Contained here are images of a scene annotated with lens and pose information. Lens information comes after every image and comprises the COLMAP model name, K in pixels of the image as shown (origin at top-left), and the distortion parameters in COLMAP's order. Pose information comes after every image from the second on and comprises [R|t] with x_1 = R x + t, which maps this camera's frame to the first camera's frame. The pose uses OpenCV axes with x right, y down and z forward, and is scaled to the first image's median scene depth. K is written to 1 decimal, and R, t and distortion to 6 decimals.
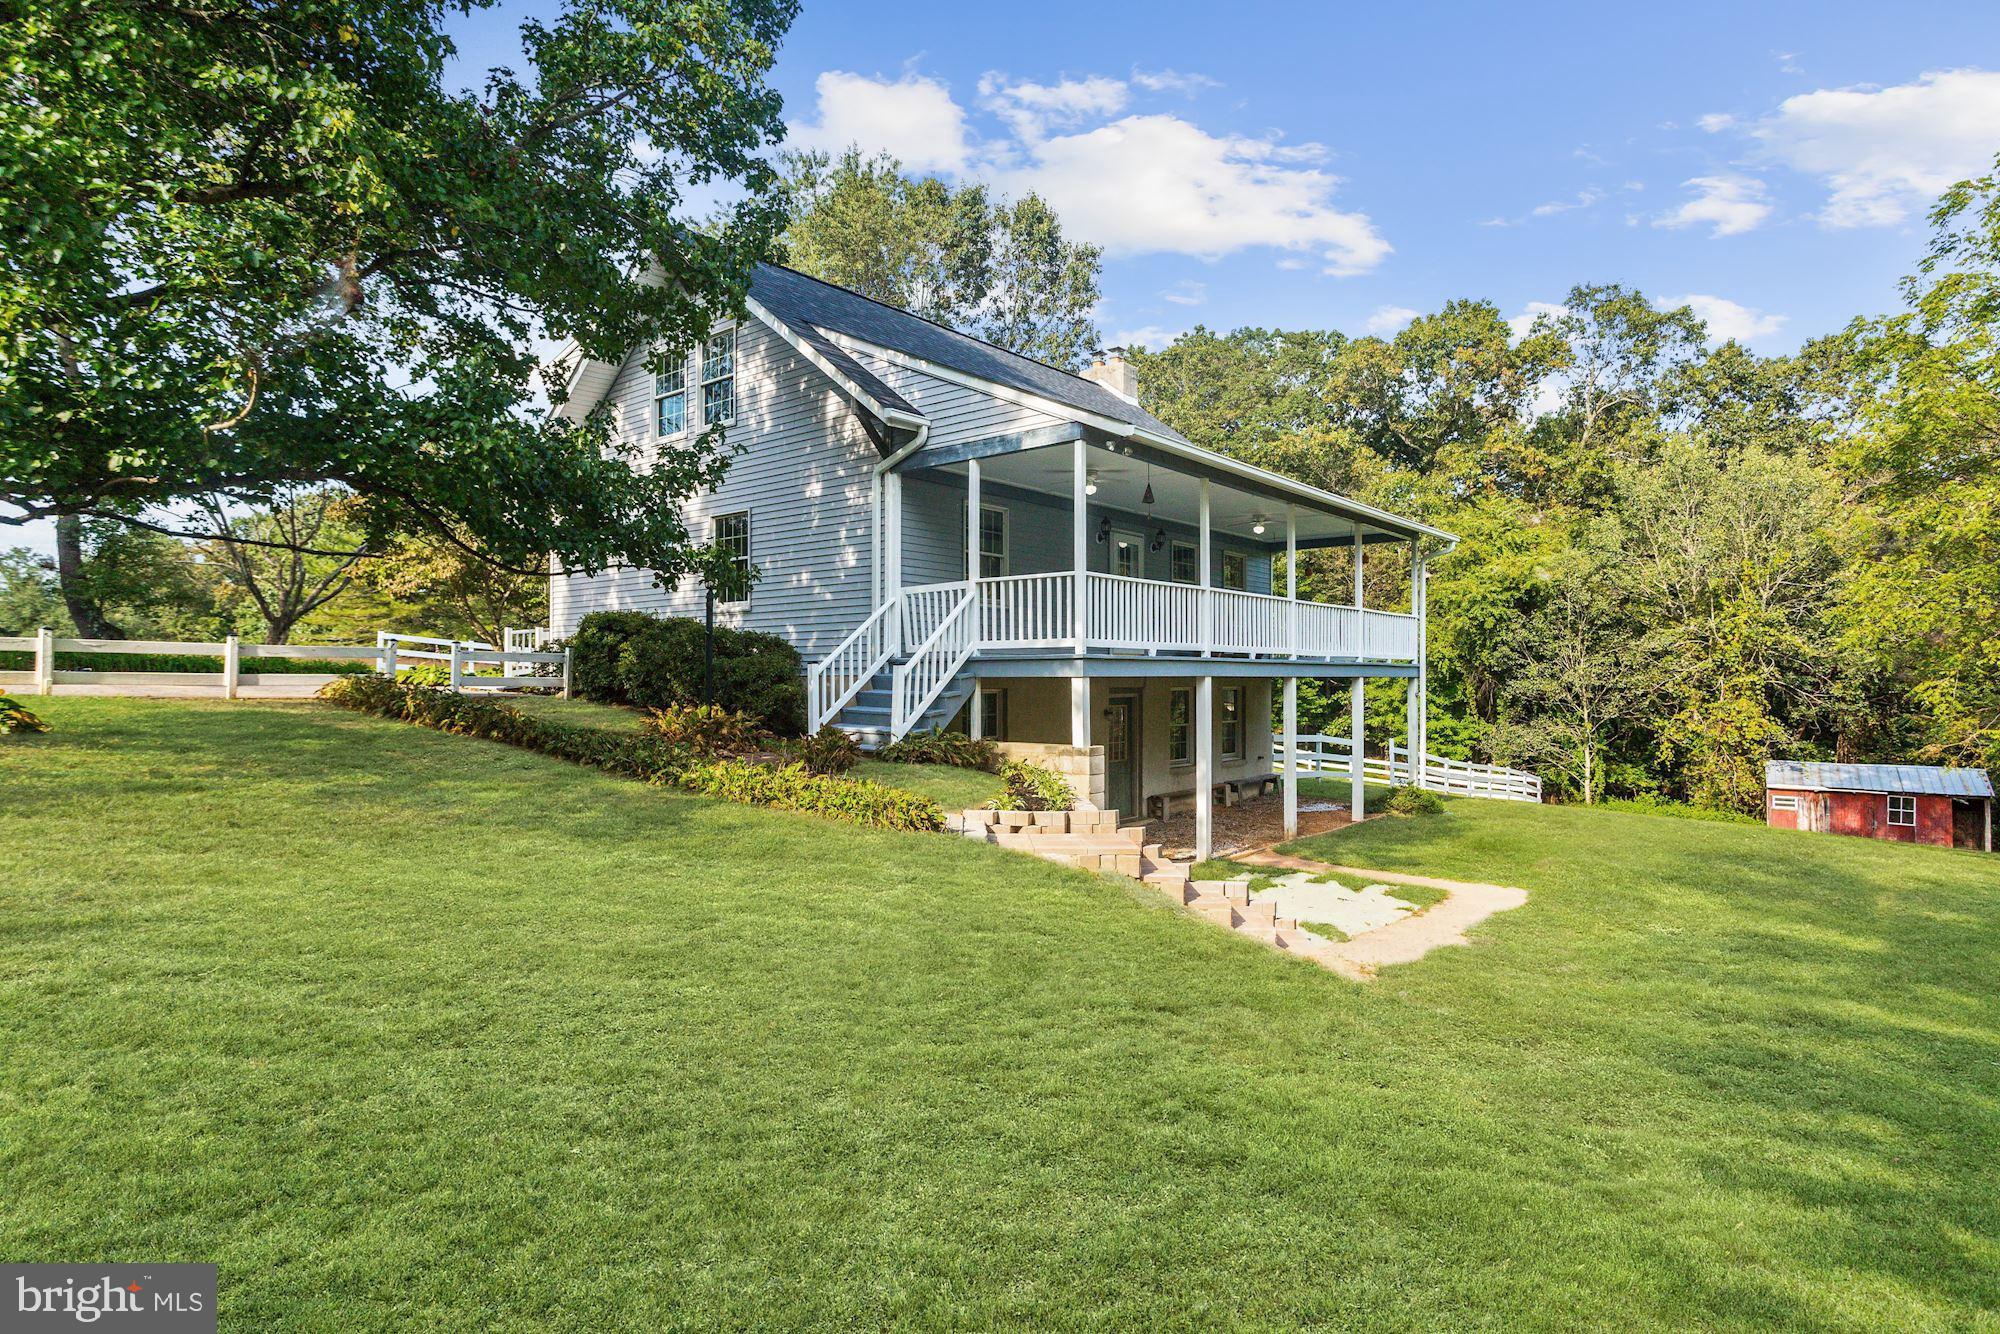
lens RADIAL K [[1067.7, 0, 1001.9], [0, 1067.7, 676.5], [0, 0, 1]] dist [-0.000665, 0.000748]
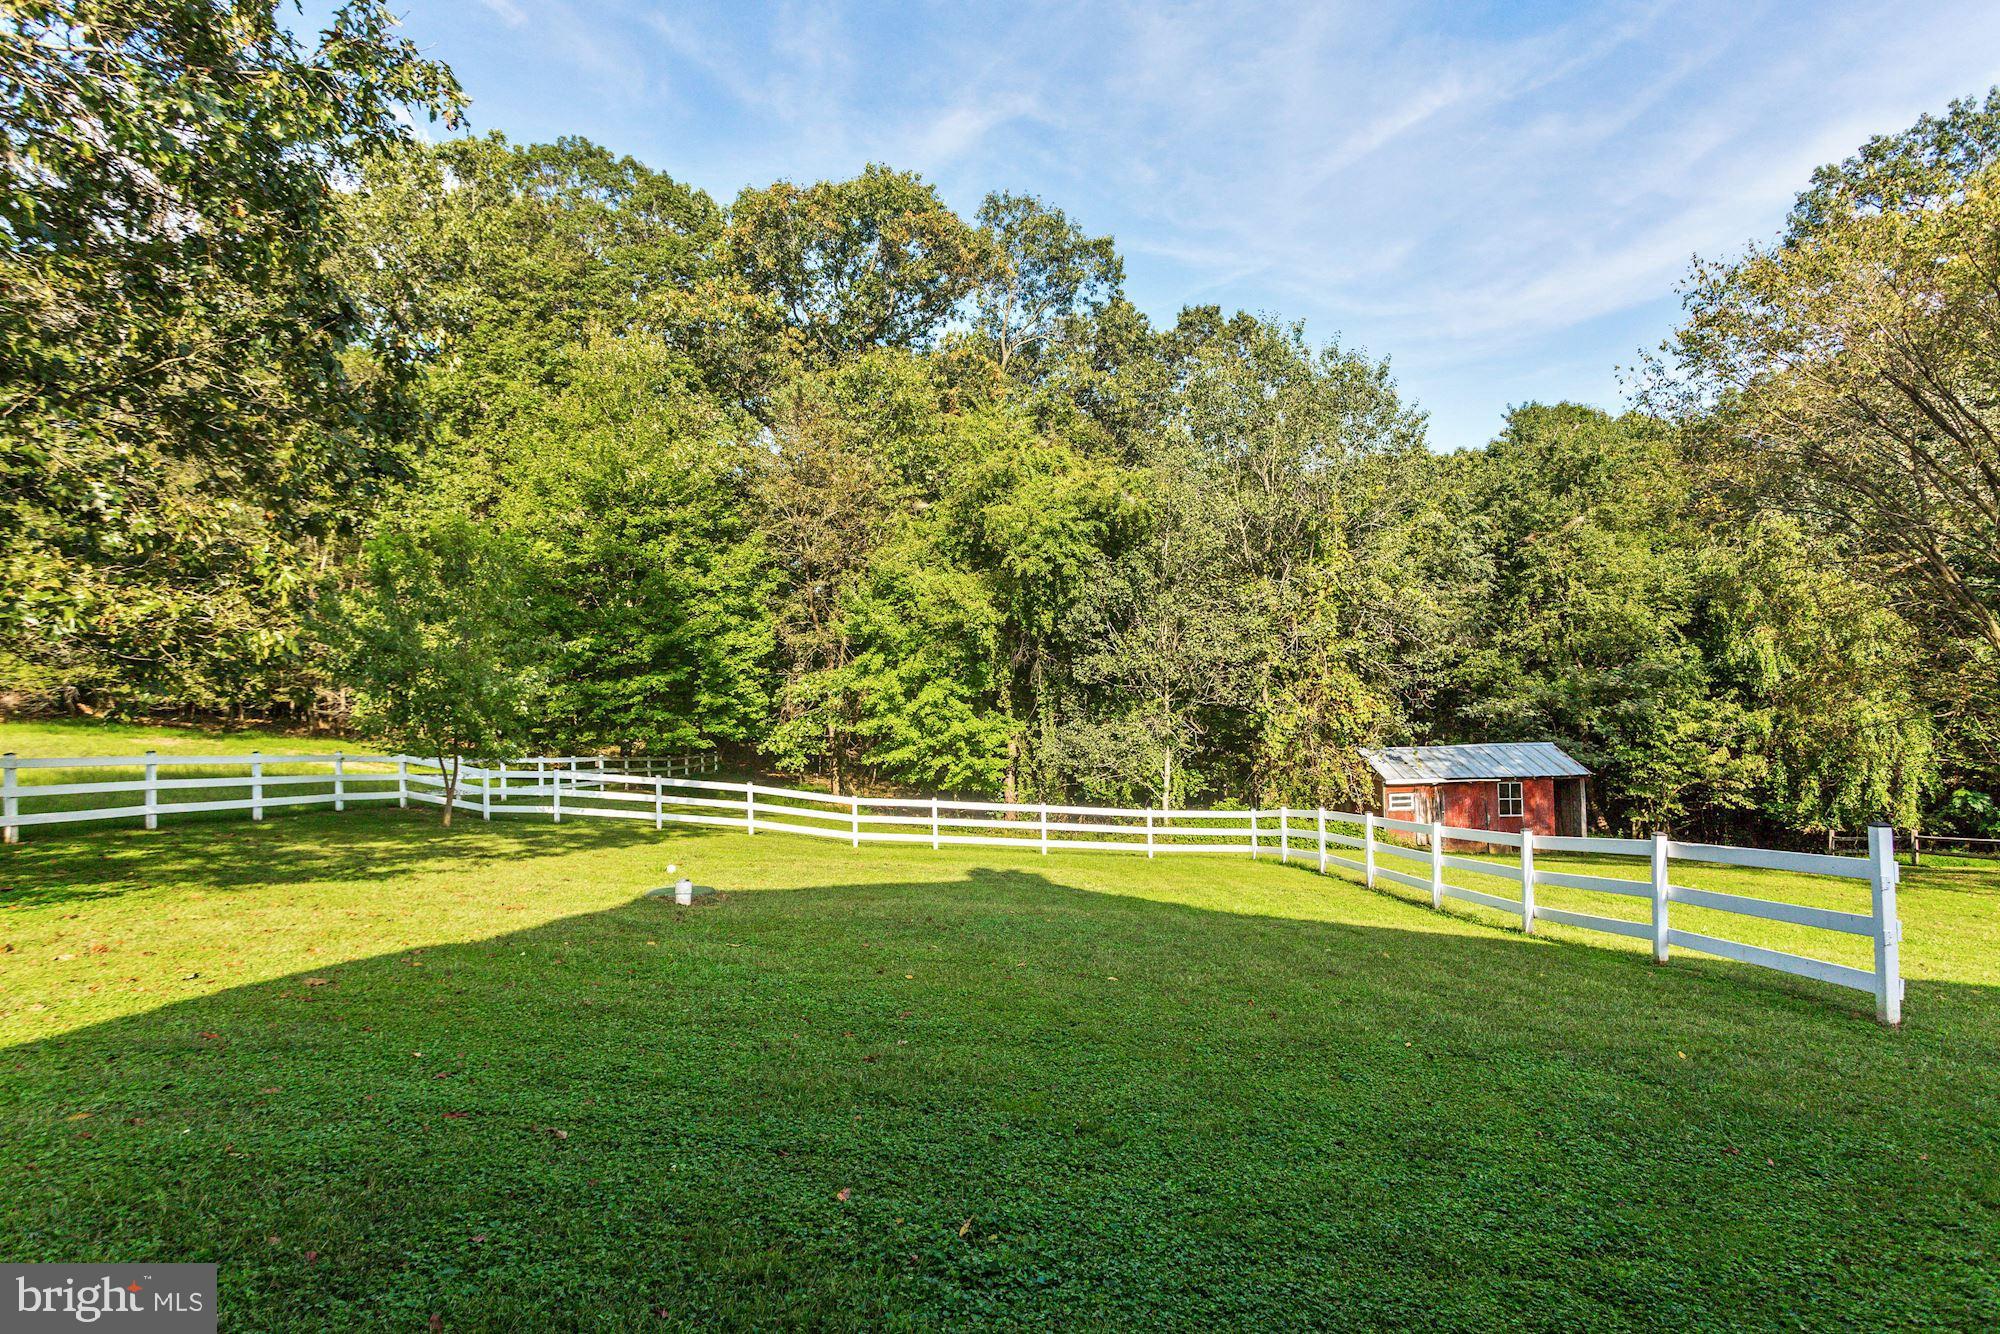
lens RADIAL K [[1032.5, 0, 1000.0], [0, 1032.5, 667.0], [0, 0, 1]] dist [0.000413, -0.000528]
pose [[0.769416, -0.023620, 0.638311, 0.022355], [0.028036, 0.999602, 0.003195, 0.007948], [-0.638132, 0.015437, 0.769772, 0.585246]]
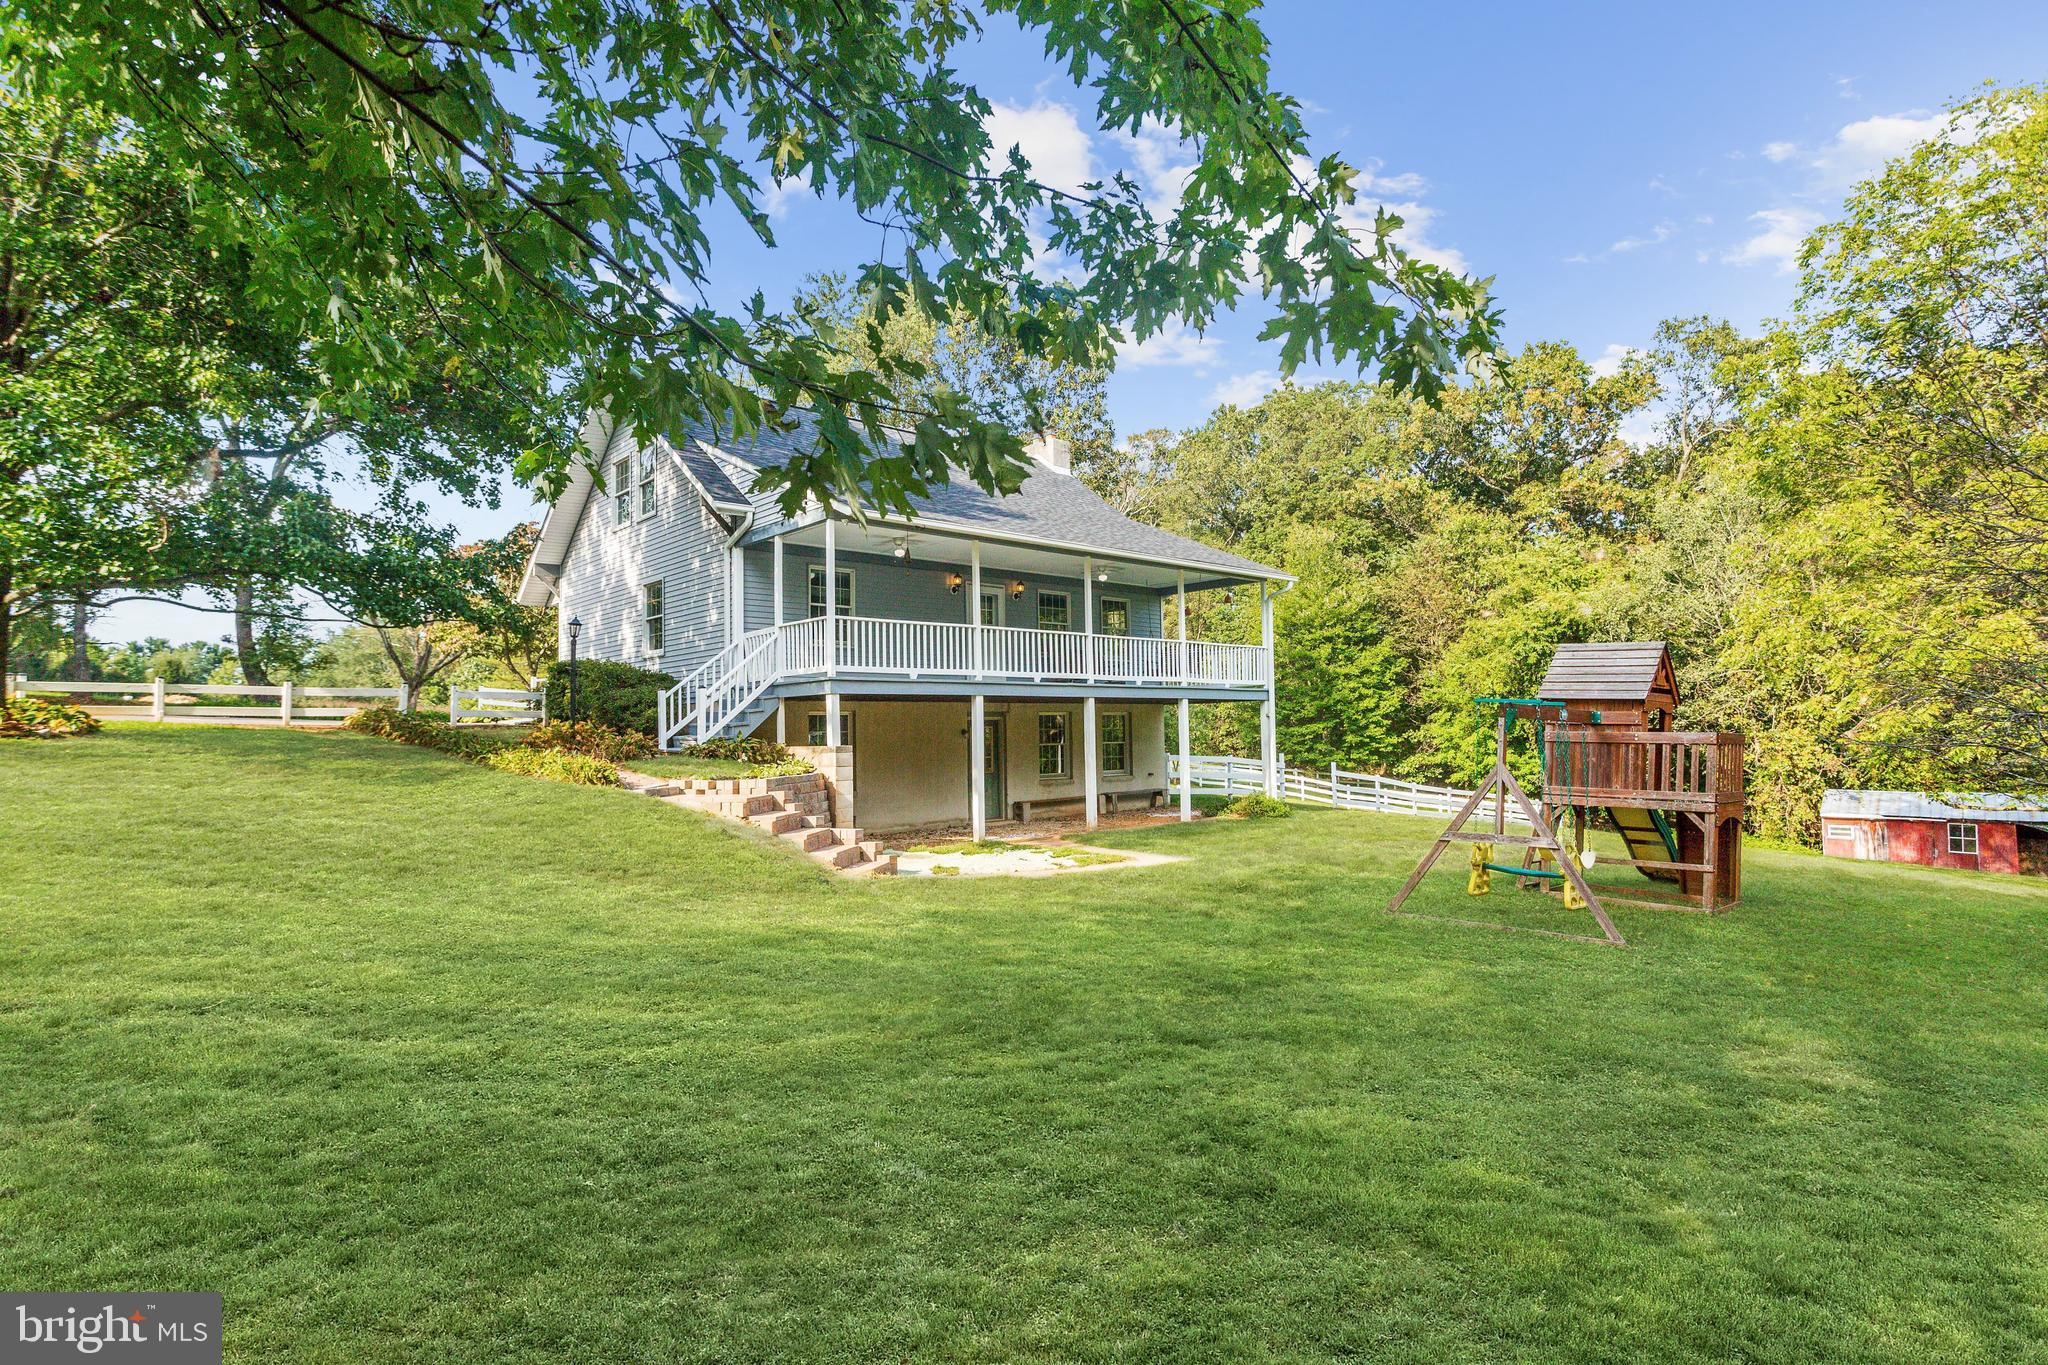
lens RADIAL K [[1057.3, 0, 1024.0], [0, 1057.3, 682.5], [0, 0, 1]] dist [0.000413, -0.000528]
pose [[0.989129, -0.024286, -0.145033, 0.131909], [0.017506, 0.998701, -0.047843, 0.014058], [0.146006, 0.044784, 0.988269, -0.072929]]
